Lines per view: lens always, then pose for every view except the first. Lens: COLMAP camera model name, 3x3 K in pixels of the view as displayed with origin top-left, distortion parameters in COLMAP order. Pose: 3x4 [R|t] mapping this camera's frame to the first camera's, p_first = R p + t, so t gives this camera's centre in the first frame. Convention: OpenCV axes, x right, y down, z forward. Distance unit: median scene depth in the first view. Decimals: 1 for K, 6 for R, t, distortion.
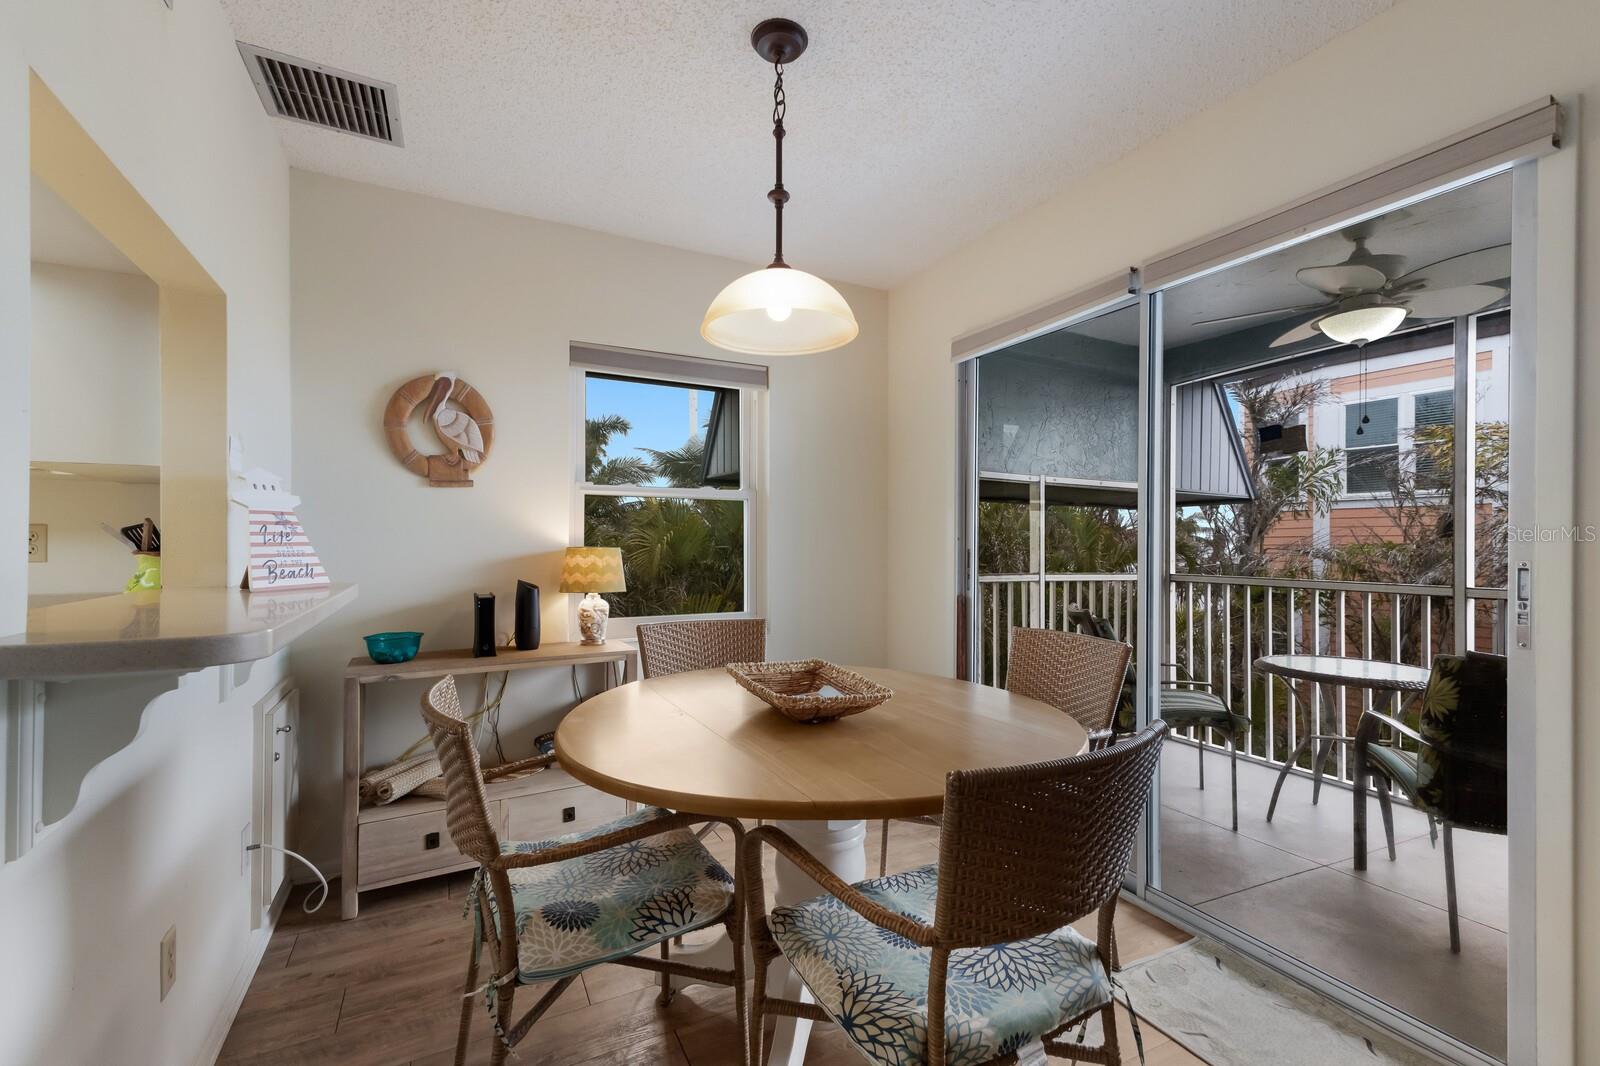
lens RADIAL K [[693.6, 0, 798.5], [0, 693.6, 541.2], [0, 0, 1]] dist [0.021870, -0.000125]
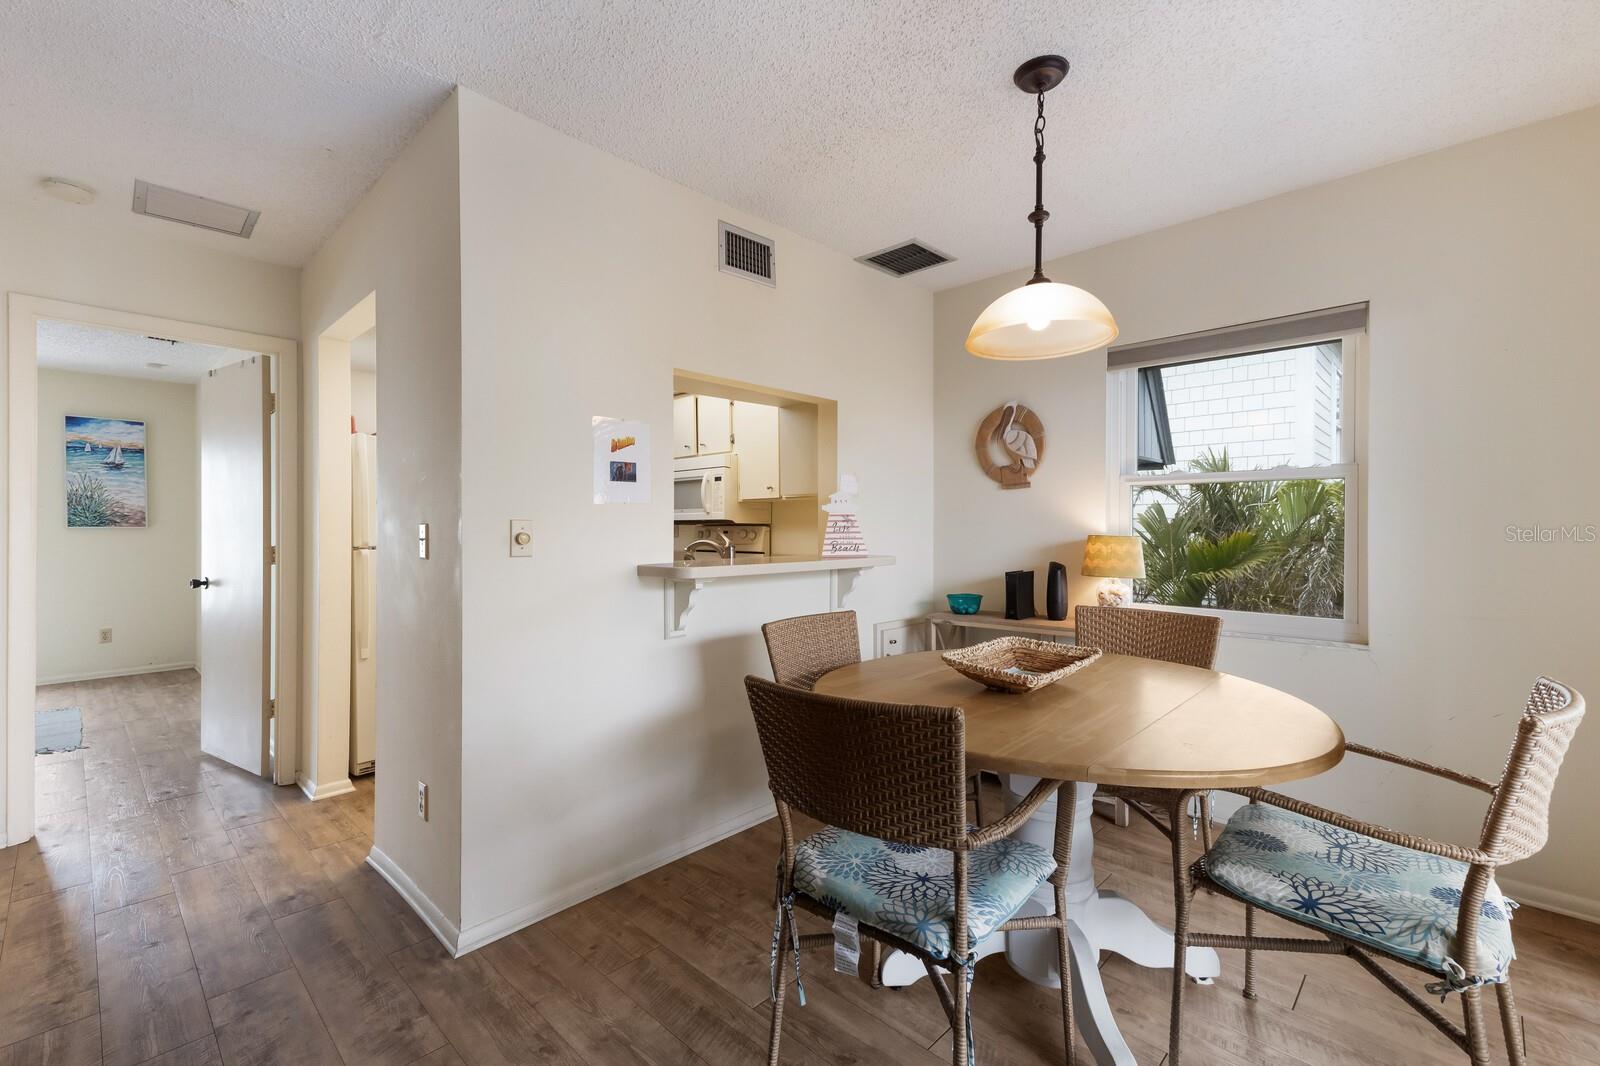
lens RADIAL K [[693.6, 0, 806.6], [0, 693.6, 533.4], [0, 0, 1]] dist [0.021870, -0.000125]
pose [[0.329081, 0.000506, -0.944301, 0.482214], [0.003665, 0.999992, 0.001813, 0.001611], [0.944294, -0.004058, 0.329077, 0.161343]]
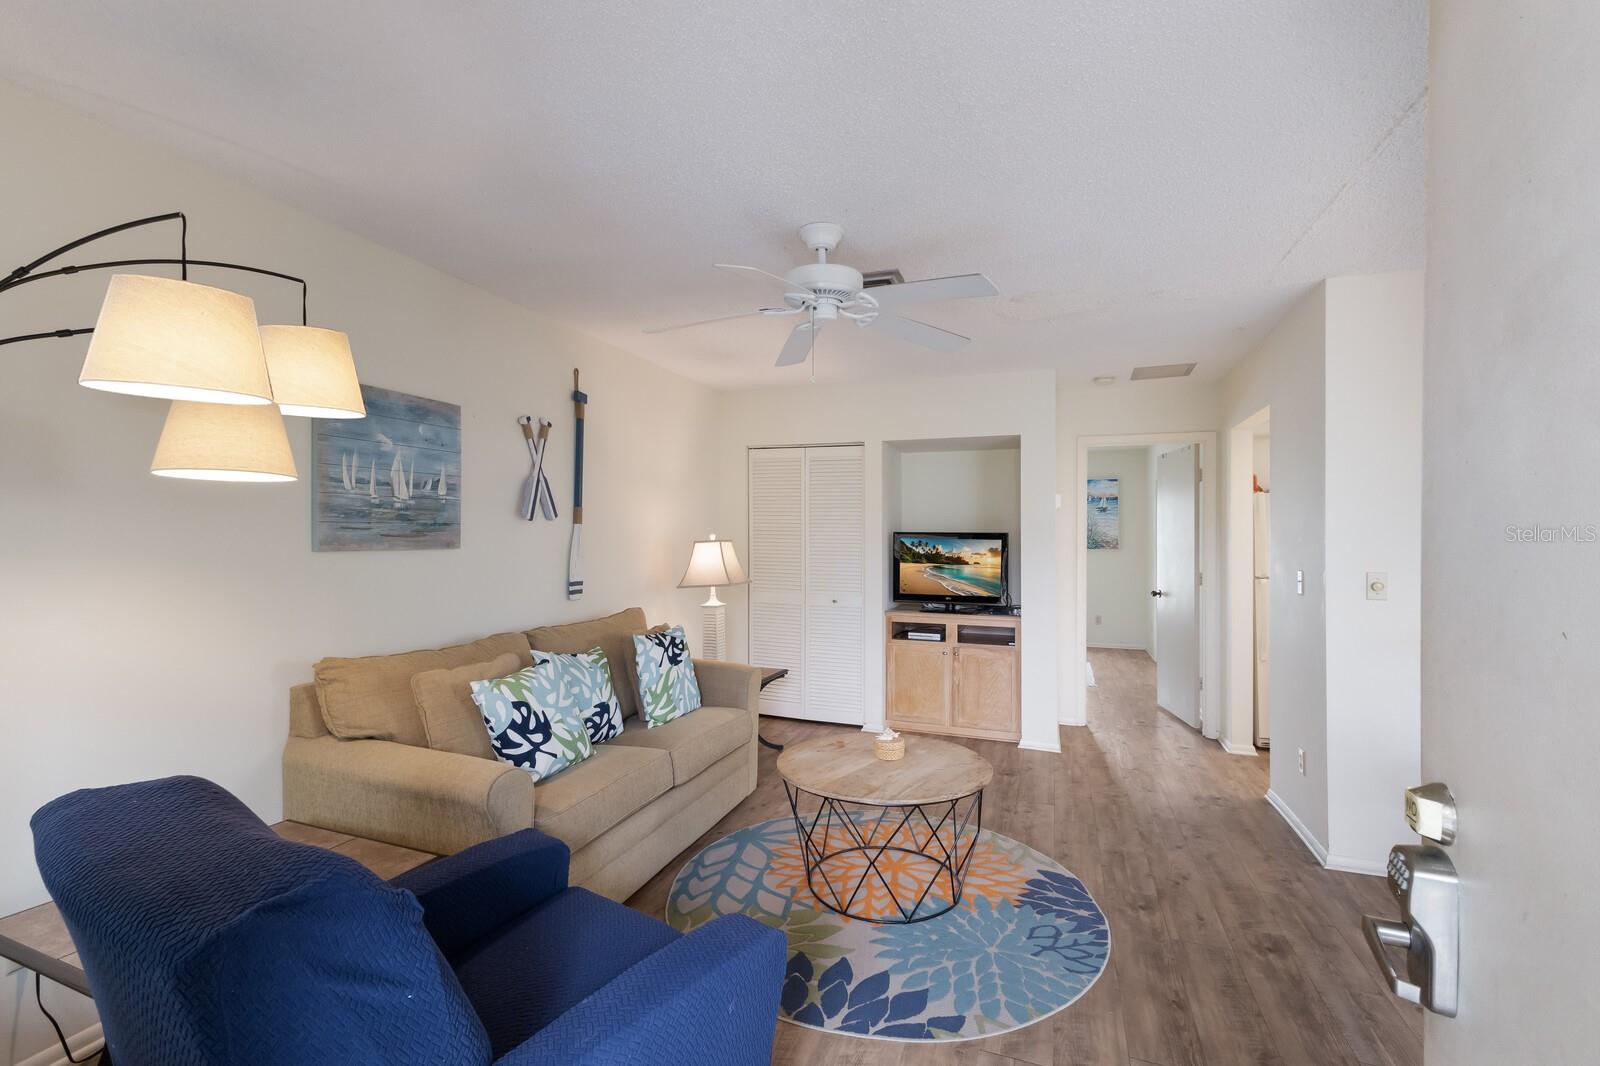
lens RADIAL K [[693.6, 0, 799.8], [0, 693.6, 529.8], [0, 0, 1]] dist [0.021870, -0.000125]
pose [[-0.733205, -0.013430, -0.679875, 0.912871], [-0.004417, 0.999878, -0.014988, -0.047424], [0.679993, -0.007987, -0.733175, 0.279148]]
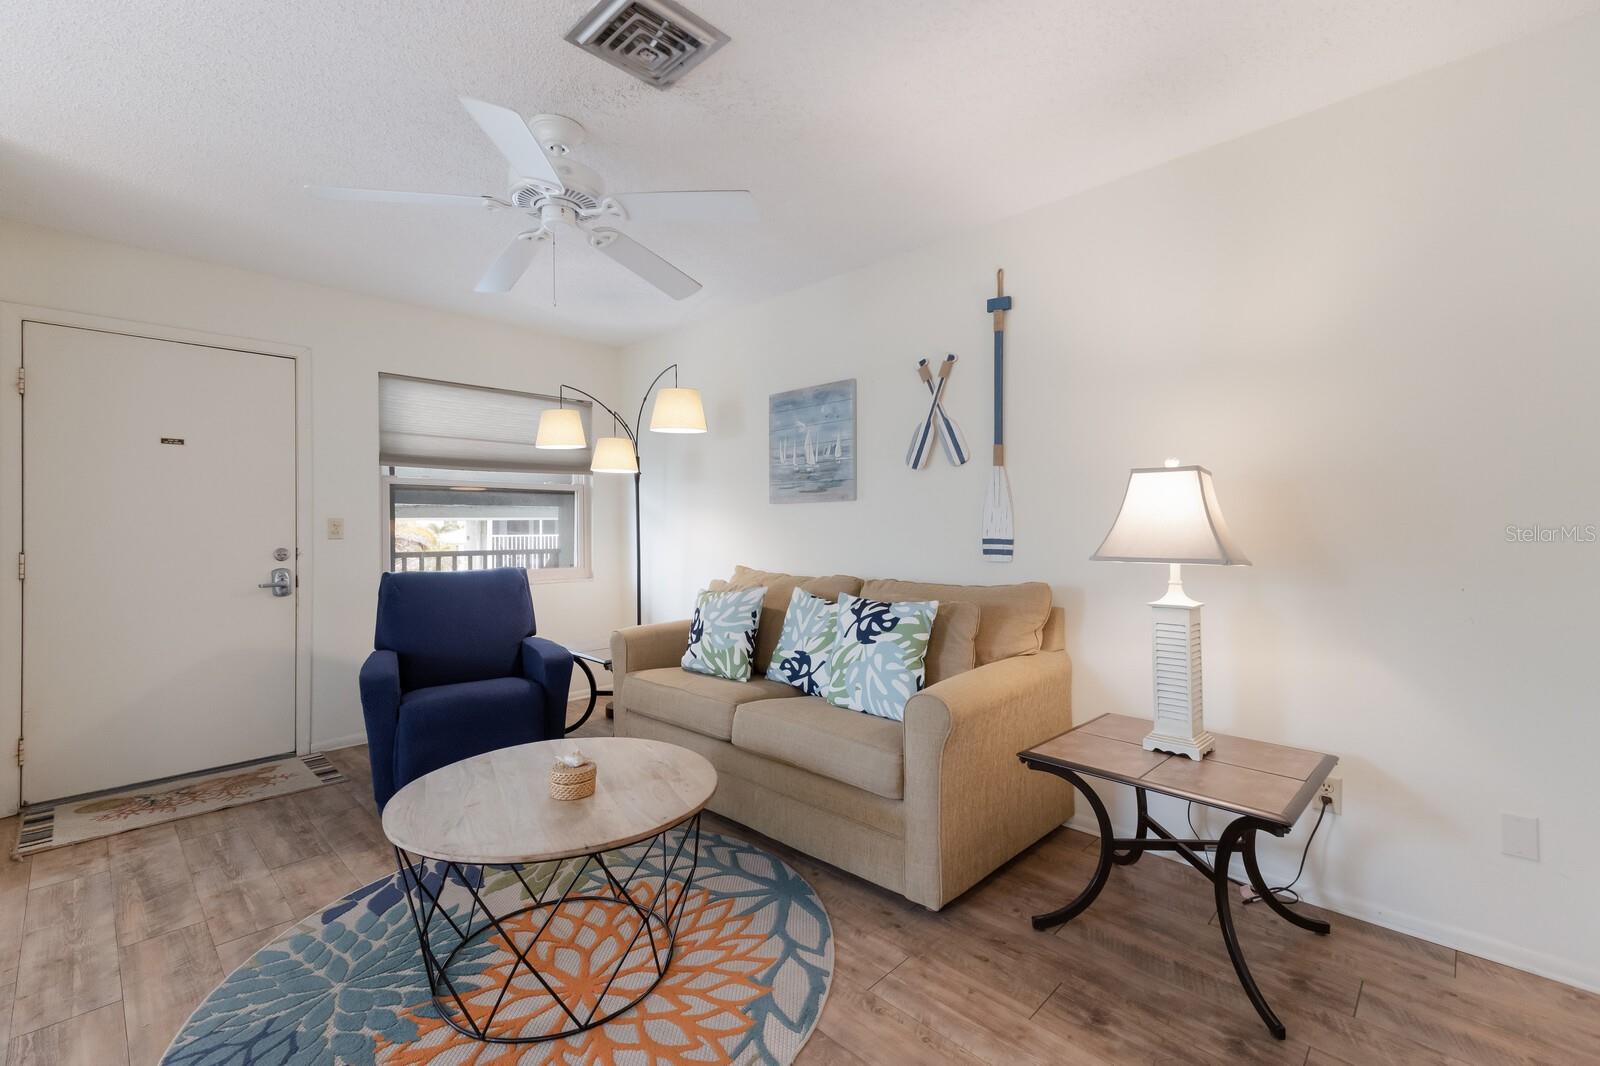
lens RADIAL K [[693.6, 0, 805.1], [0, 693.6, 520.2], [0, 0, 1]] dist [0.021870, -0.000125]
pose [[-0.328722, 0.007402, 0.944398, -0.348708], [0.002358, 0.999973, -0.007017, 0.002835], [-0.944424, -0.000079, -0.328731, -0.267912]]
